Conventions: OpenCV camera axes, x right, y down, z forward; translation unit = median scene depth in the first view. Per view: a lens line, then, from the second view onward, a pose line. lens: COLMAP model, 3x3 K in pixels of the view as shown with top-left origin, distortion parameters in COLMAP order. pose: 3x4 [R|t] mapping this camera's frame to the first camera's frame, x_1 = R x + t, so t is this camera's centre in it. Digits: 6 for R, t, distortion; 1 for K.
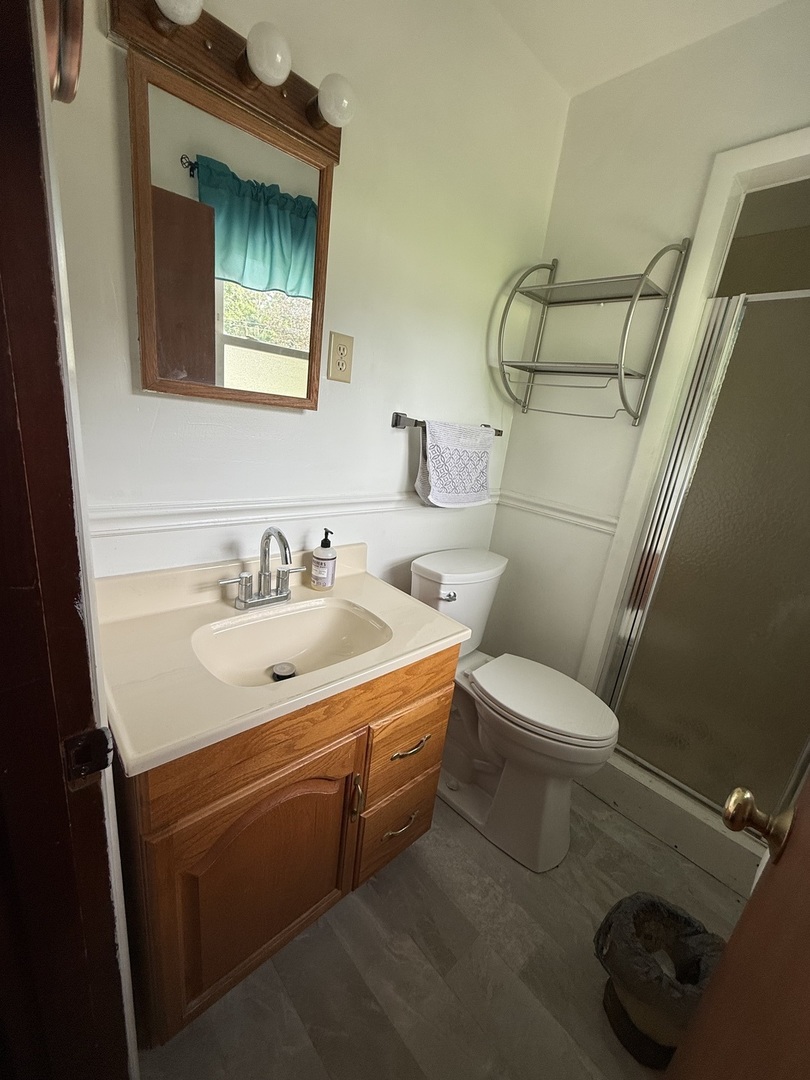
lens RADIAL K [[432.4, 0, 405.0], [0, 432.4, 540.0], [0, 0, 1]] dist [-0.000668, 0.000116]
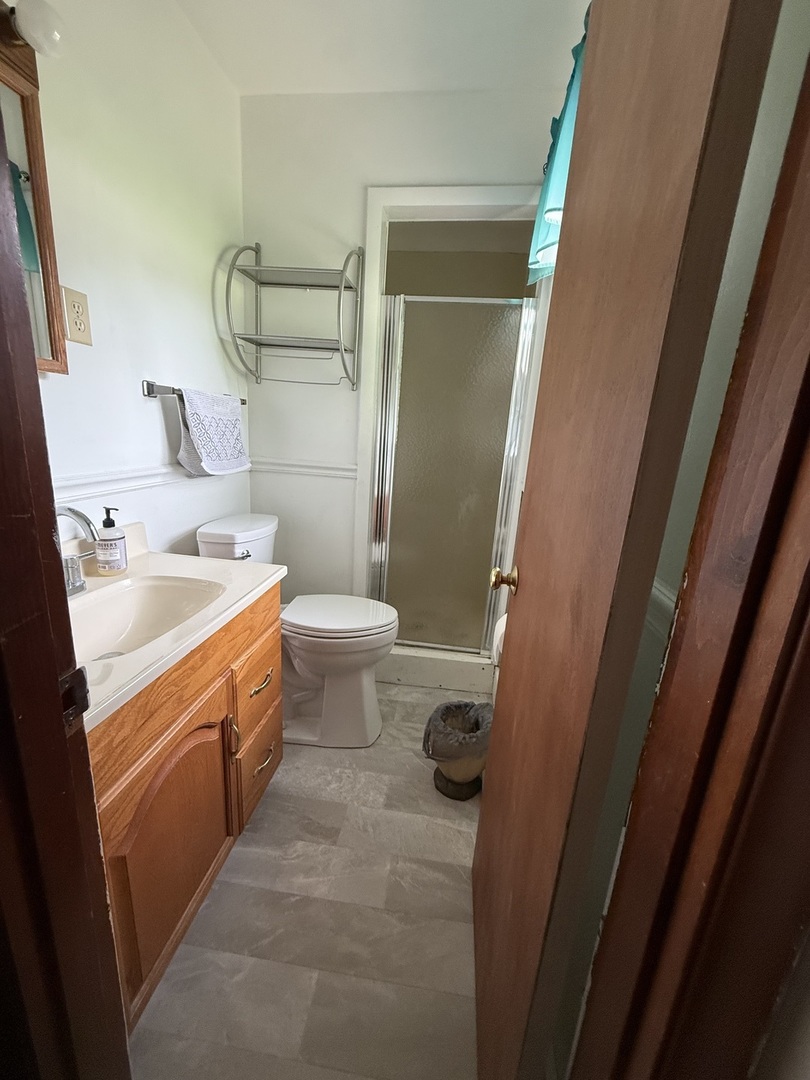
lens RADIAL K [[432.4, 0, 405.0], [0, 432.4, 540.0], [0, 0, 1]] dist [-0.000668, 0.000116]
pose [[0.766202, -0.225933, 0.601572, -0.249029], [0.205927, 0.973111, 0.103191, 0.073932], [-0.608711, 0.044815, 0.792125, -0.101735]]
